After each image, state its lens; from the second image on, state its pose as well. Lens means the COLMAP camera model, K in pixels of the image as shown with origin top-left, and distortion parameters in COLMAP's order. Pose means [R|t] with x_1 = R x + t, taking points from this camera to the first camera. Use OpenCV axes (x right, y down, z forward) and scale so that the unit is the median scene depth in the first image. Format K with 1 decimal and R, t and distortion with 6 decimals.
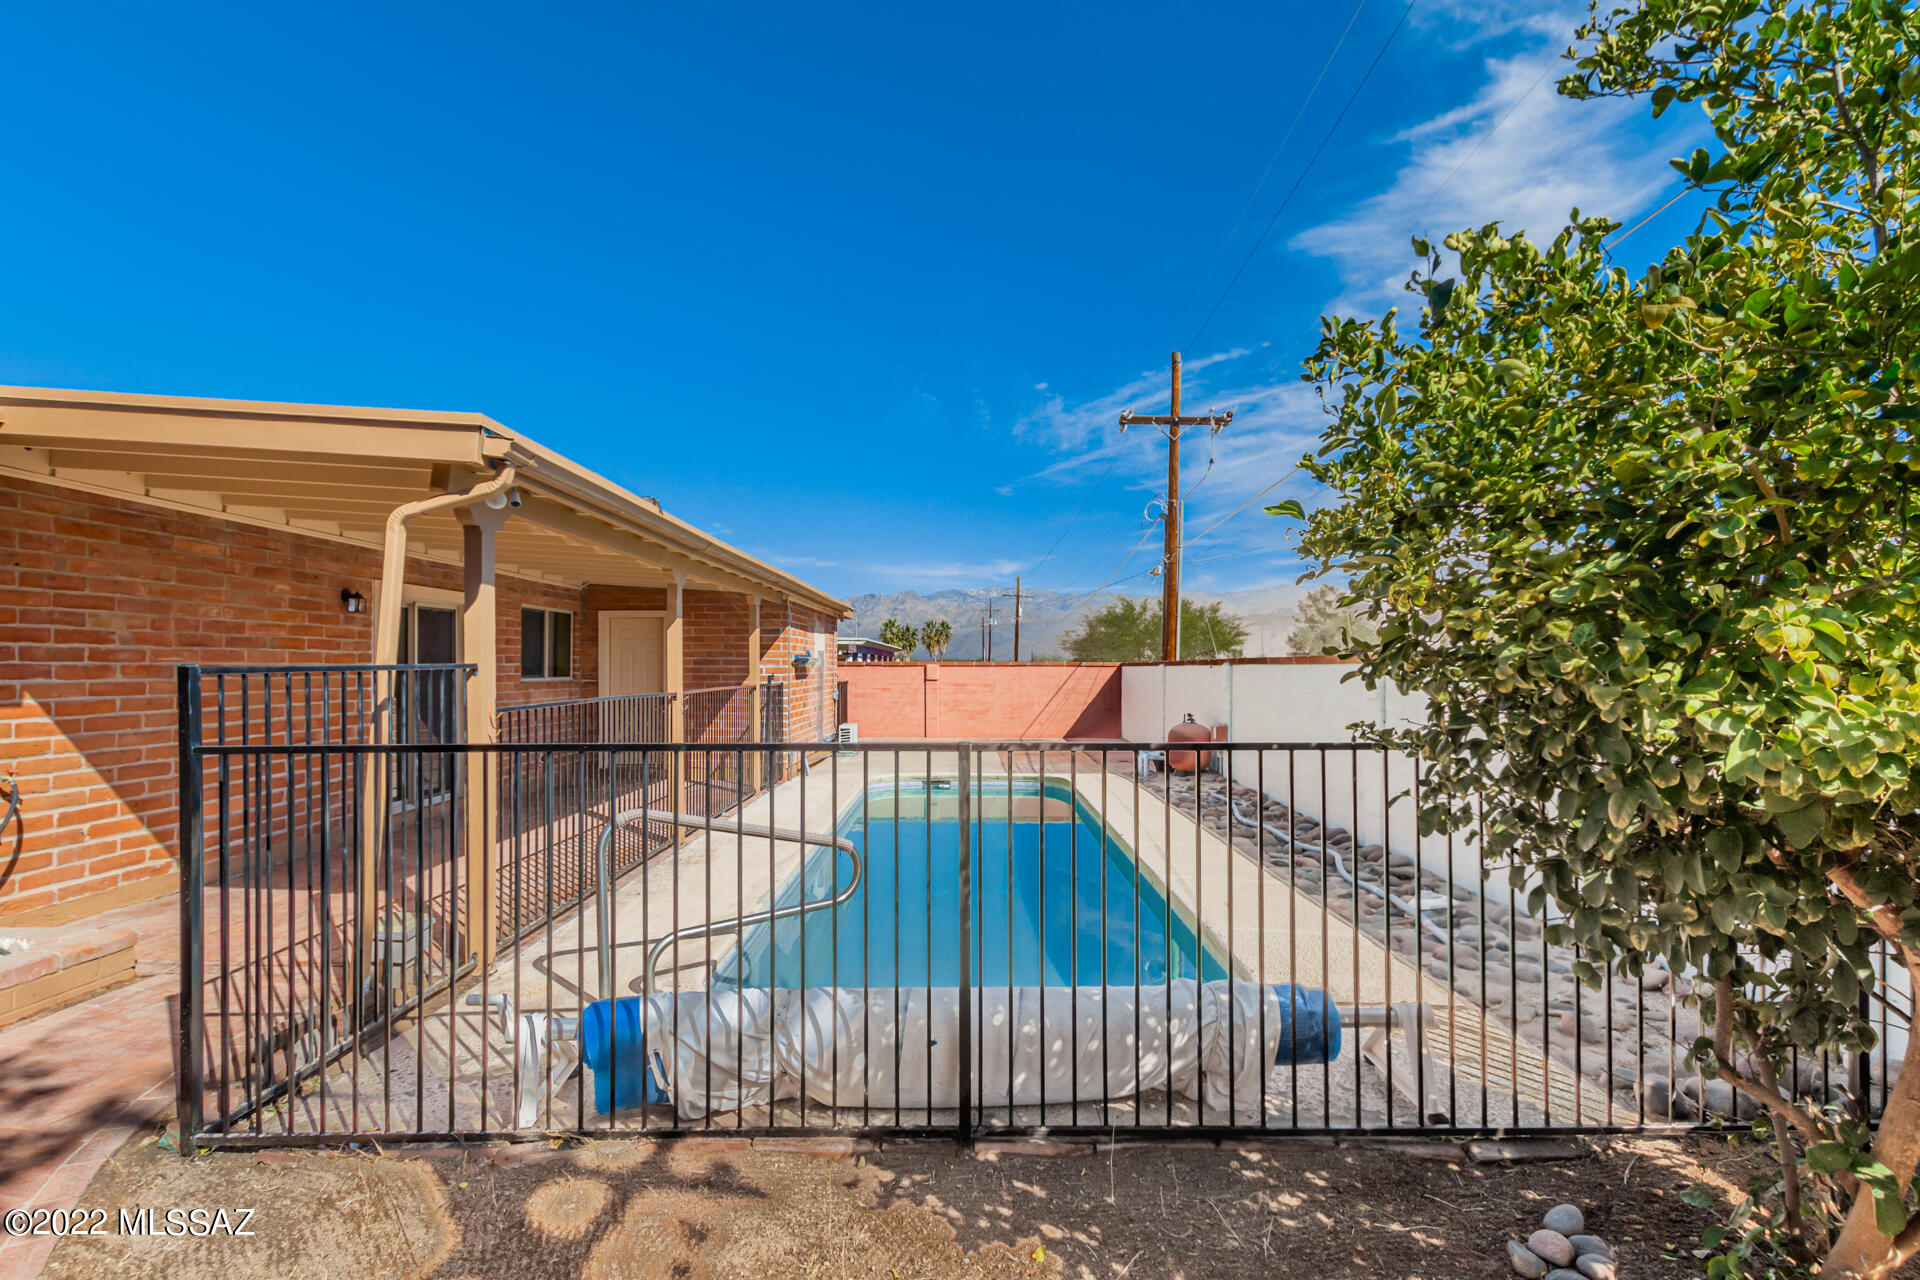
lens RADIAL K [[909.8, 0, 964.5], [0, 909.8, 651.9], [0, 0, 1]] dist [0.000047, -0.000555]
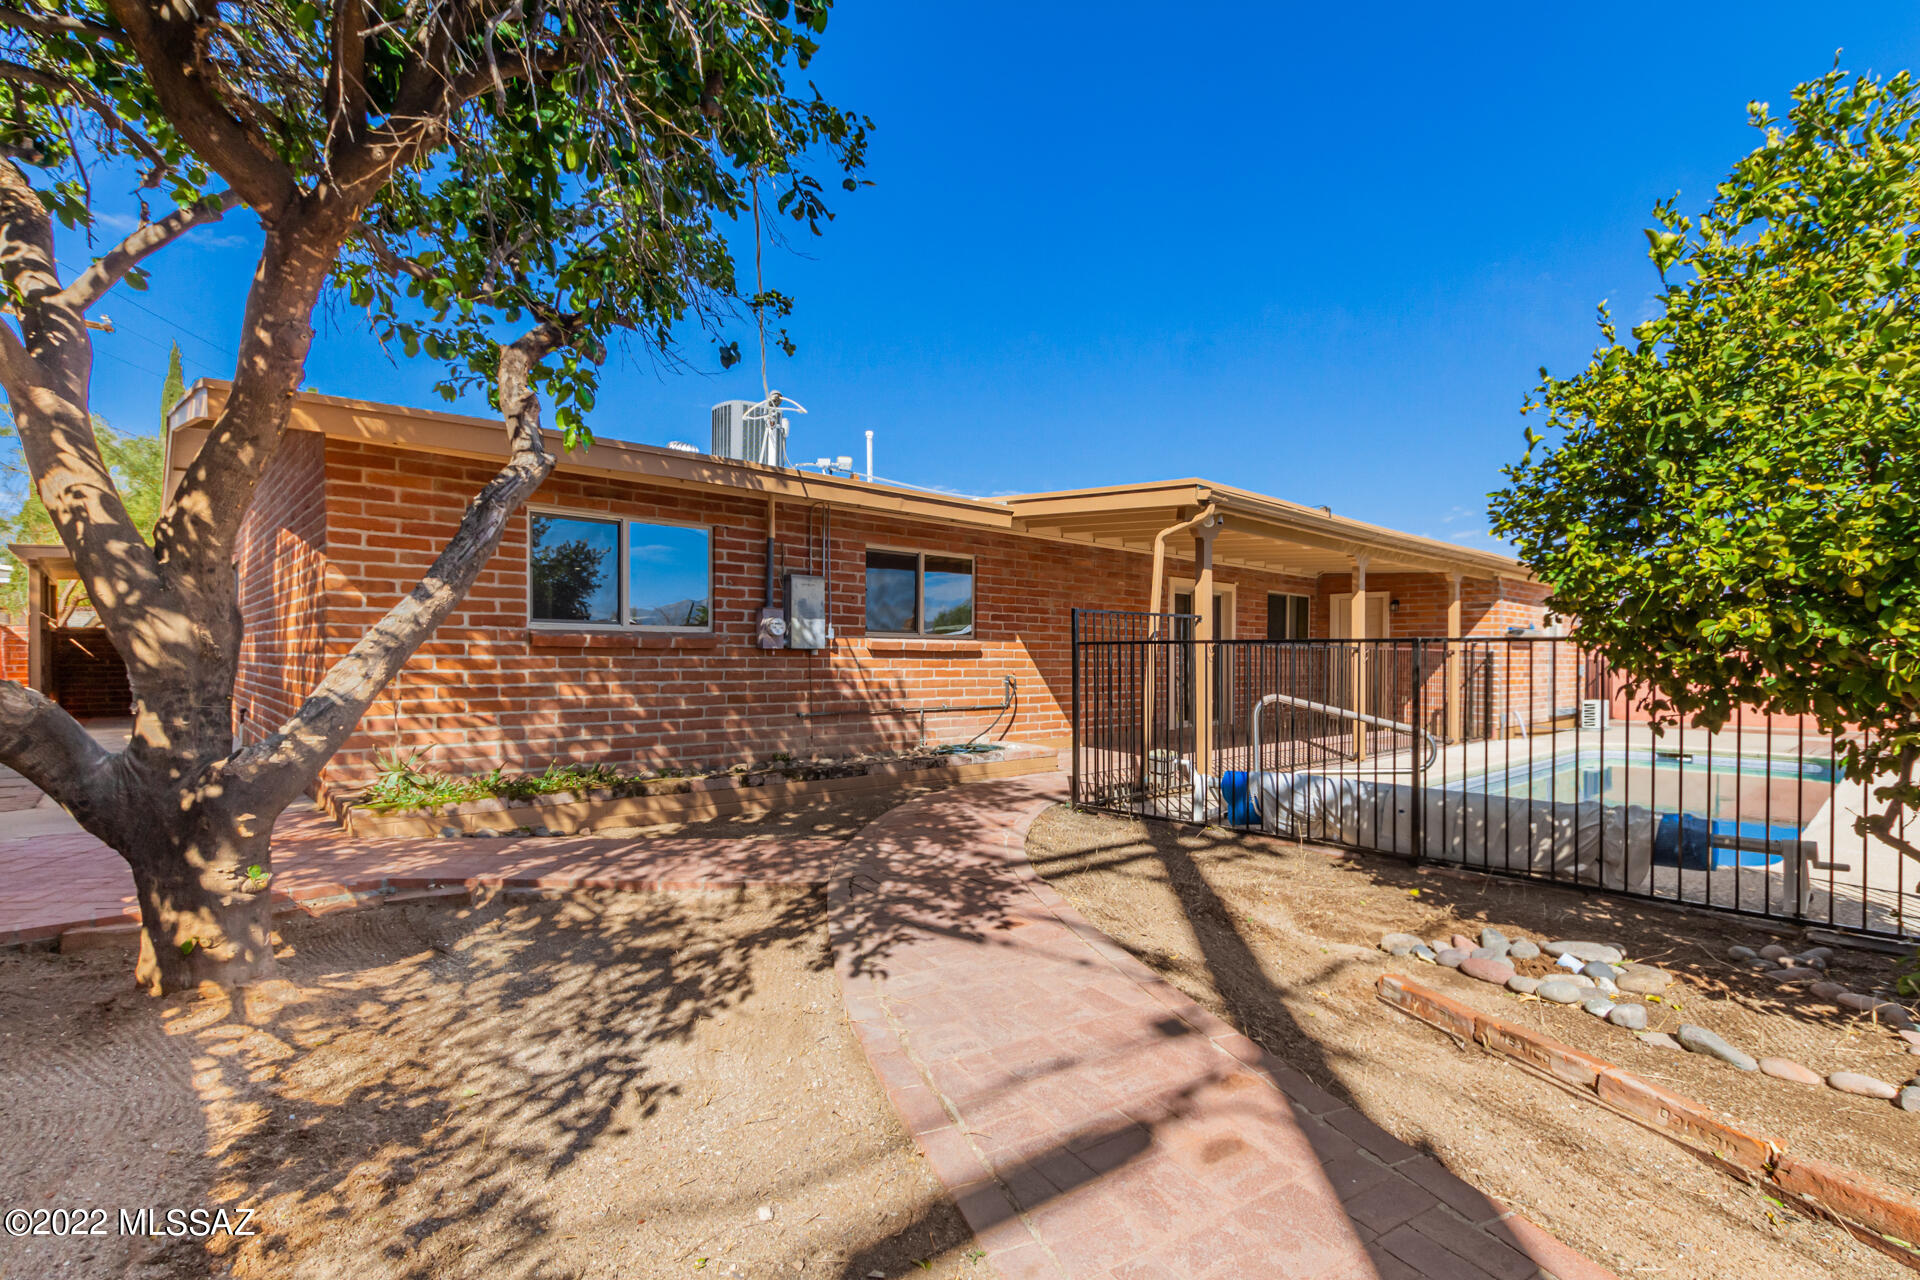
lens RADIAL K [[891.4, 0, 967.5], [0, 891.4, 634.1], [0, 0, 1]] dist [0.000210, -0.000651]
pose [[0.668688, -0.012544, -0.743437, 0.398957], [-0.000842, 0.999844, -0.017627, 0.071333], [0.743543, 0.012412, 0.668573, -0.442305]]
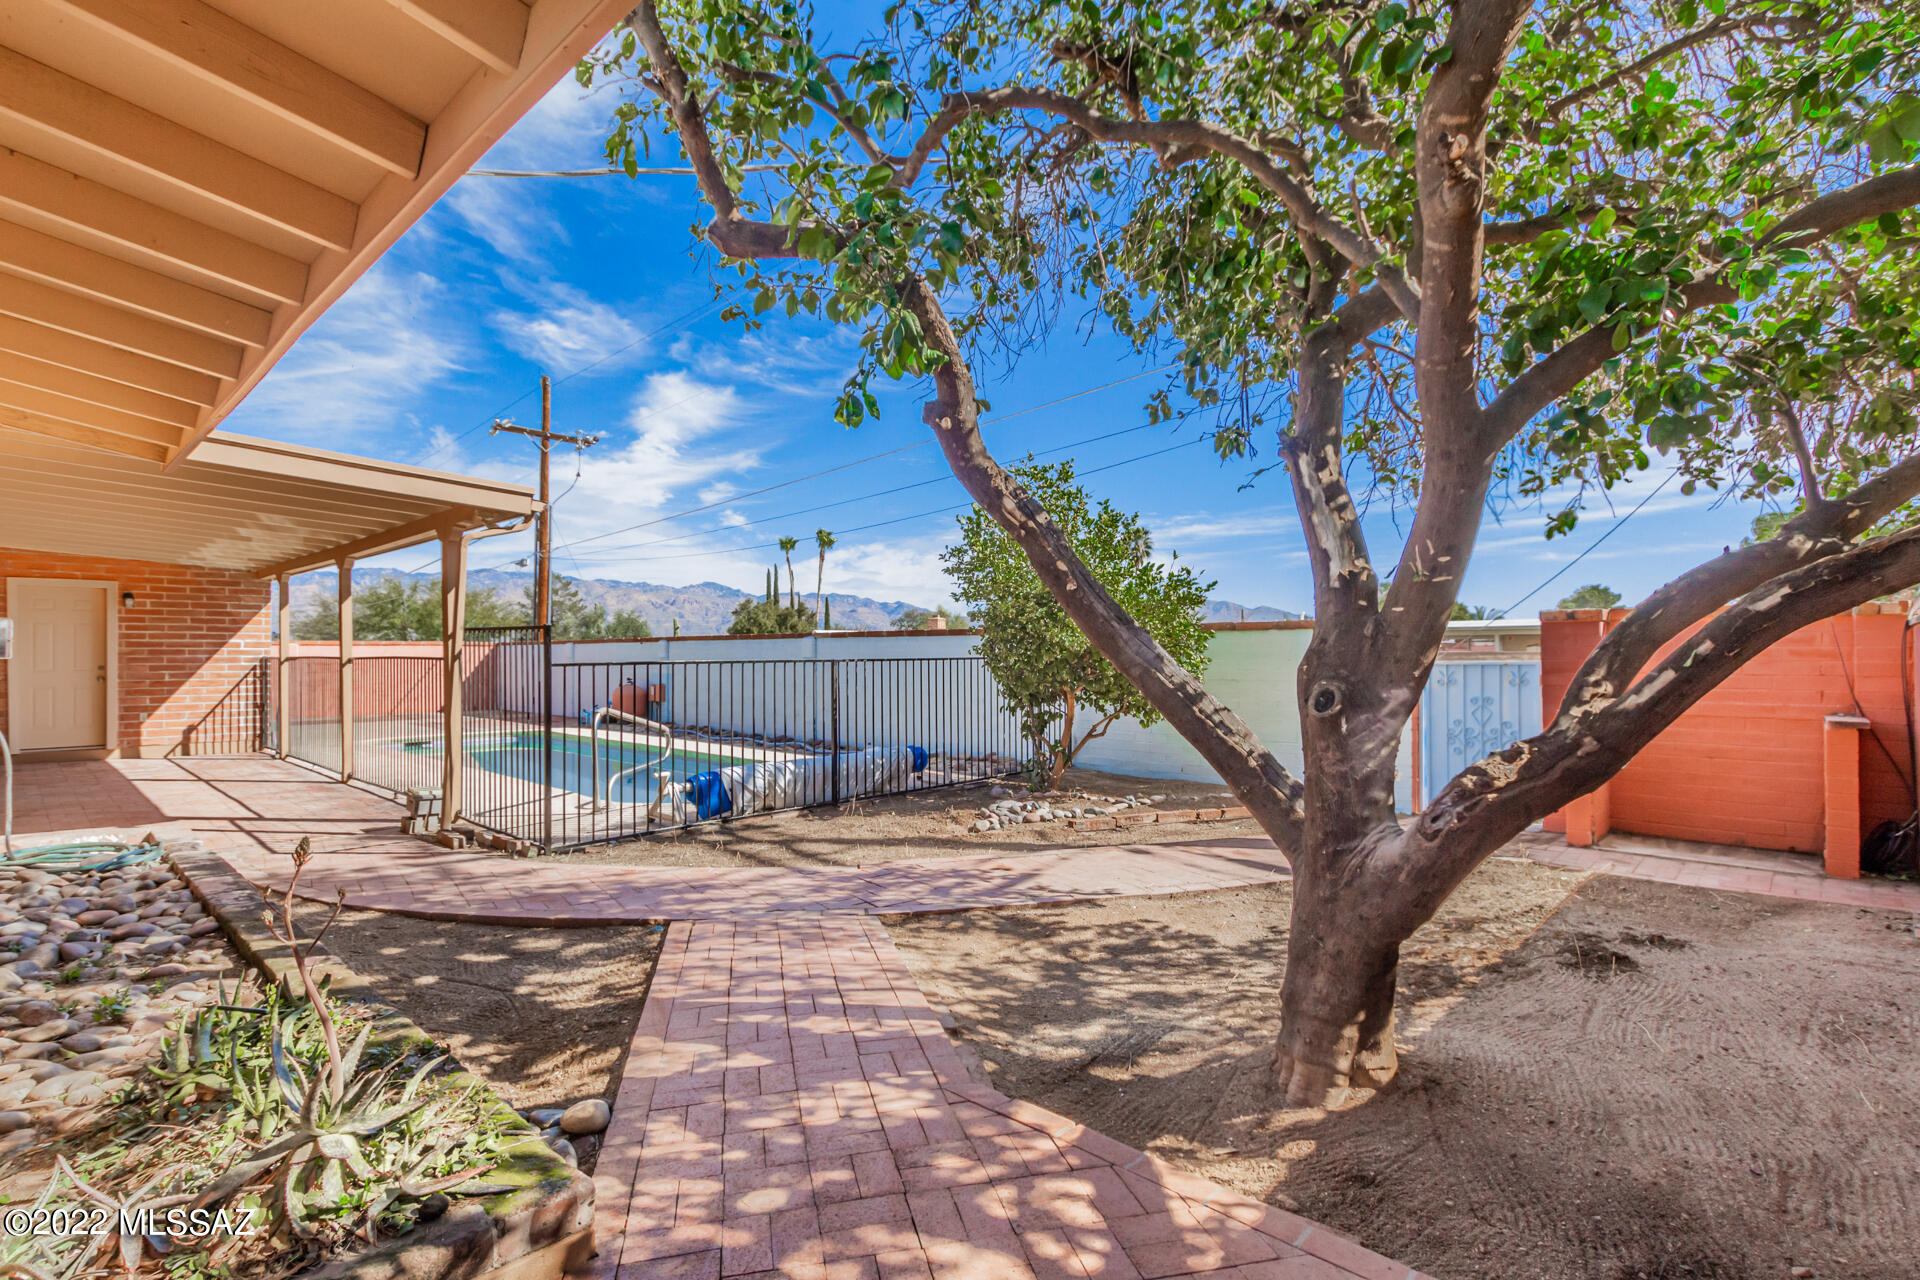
lens RADIAL K [[891.4, 0, 967.5], [0, 891.4, 634.1], [0, 0, 1]] dist [0.000210, -0.000651]
pose [[0.708947, 0.009133, 0.705203, -0.552142], [-0.003395, 0.999949, -0.009537, 0.040771], [-0.705254, 0.004367, 0.708941, -0.591857]]
